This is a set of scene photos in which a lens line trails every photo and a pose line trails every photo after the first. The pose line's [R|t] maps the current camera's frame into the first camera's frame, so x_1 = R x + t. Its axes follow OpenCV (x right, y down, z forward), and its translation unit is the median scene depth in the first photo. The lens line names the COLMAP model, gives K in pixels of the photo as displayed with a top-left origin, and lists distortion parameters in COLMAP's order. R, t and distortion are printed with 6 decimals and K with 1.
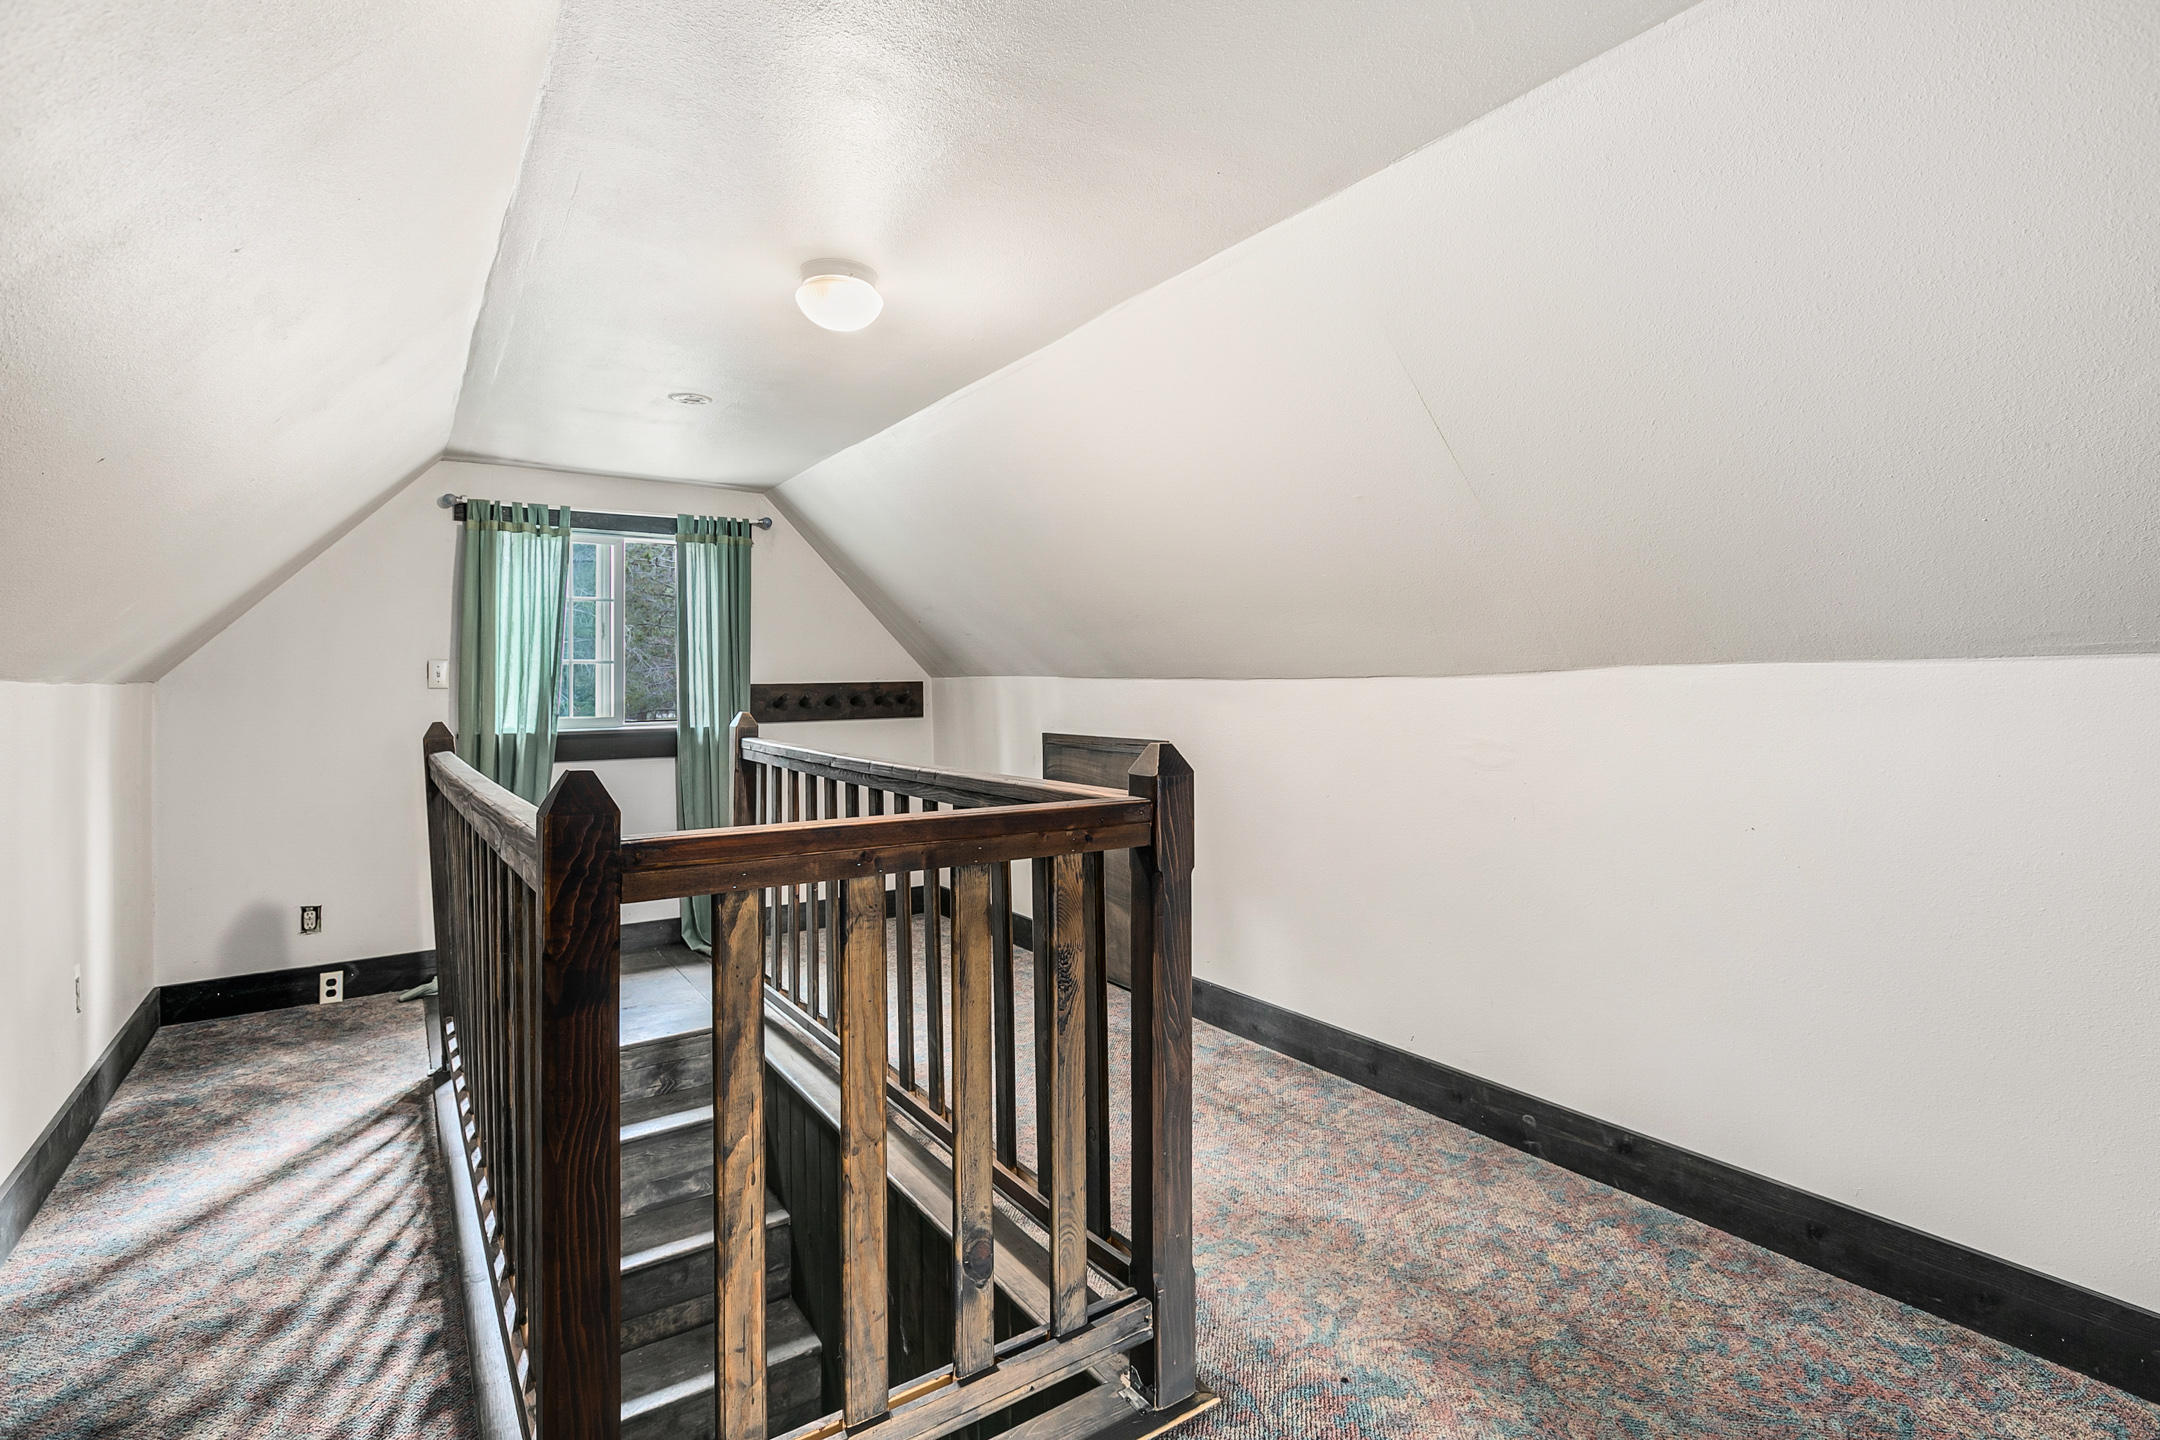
lens RADIAL K [[979.1, 0, 1084.1], [0, 979.1, 690.0], [0, 0, 1]] dist [0.000949, -0.000896]
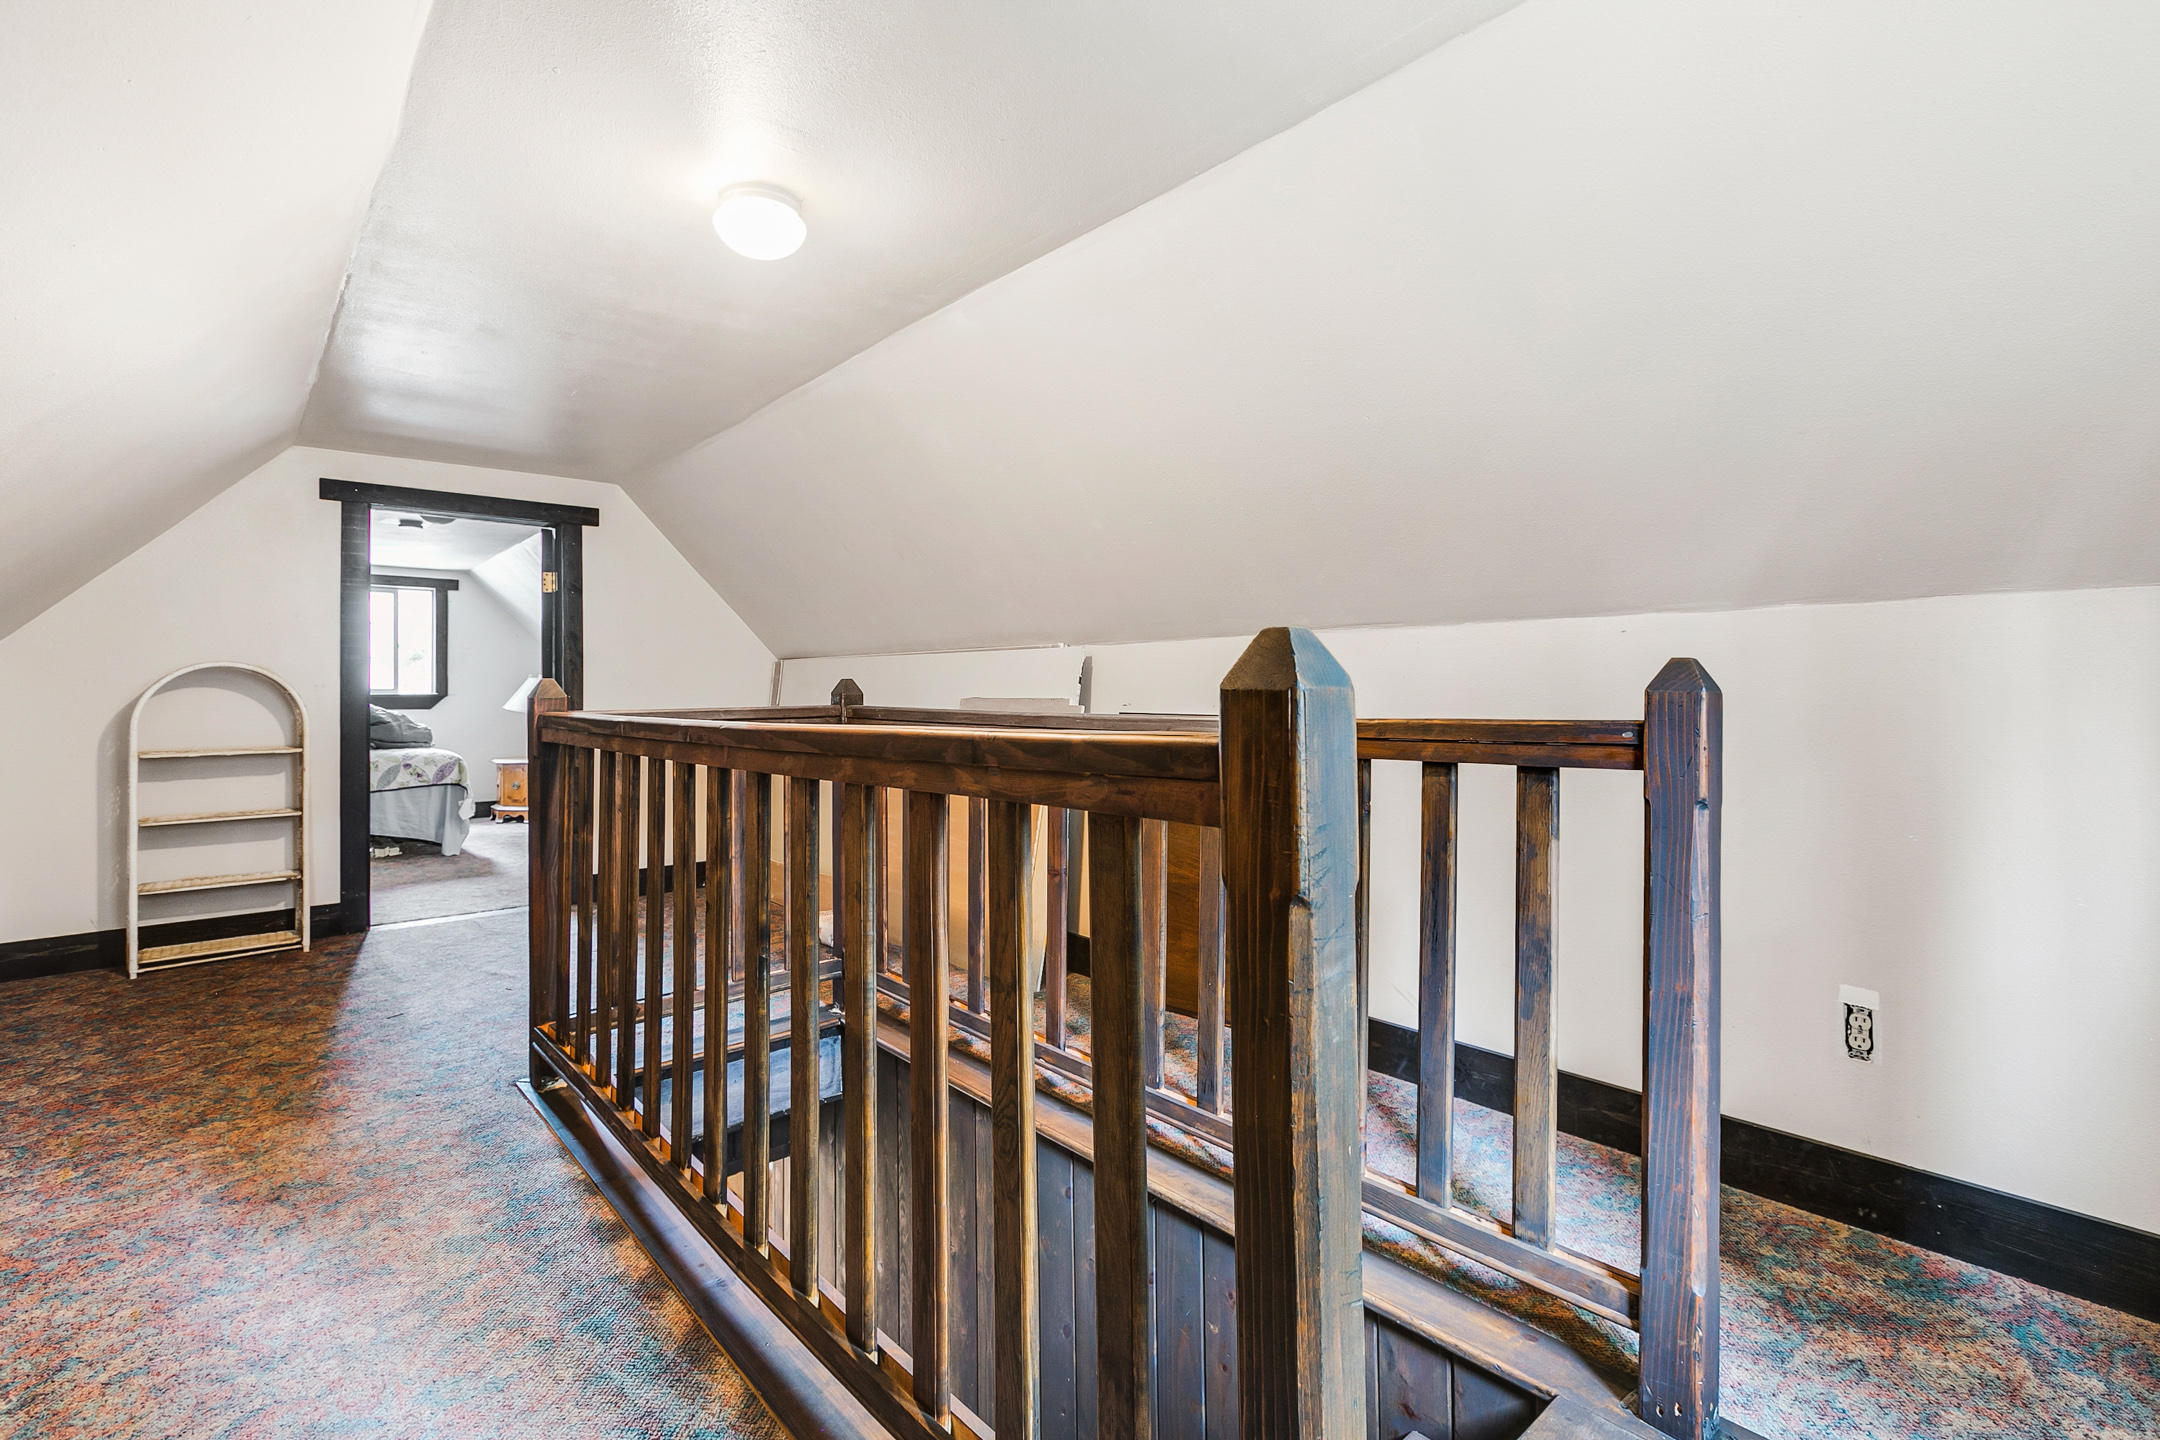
lens RADIAL K [[979.1, 0, 1084.1], [0, 979.1, 690.0], [0, 0, 1]] dist [0.000949, -0.000896]
pose [[-0.994044, 0.012331, -0.108280, -0.472605], [0.012259, 0.999924, 0.001327, 0.064523], [0.108288, -0.000008, -0.994120, 2.048818]]
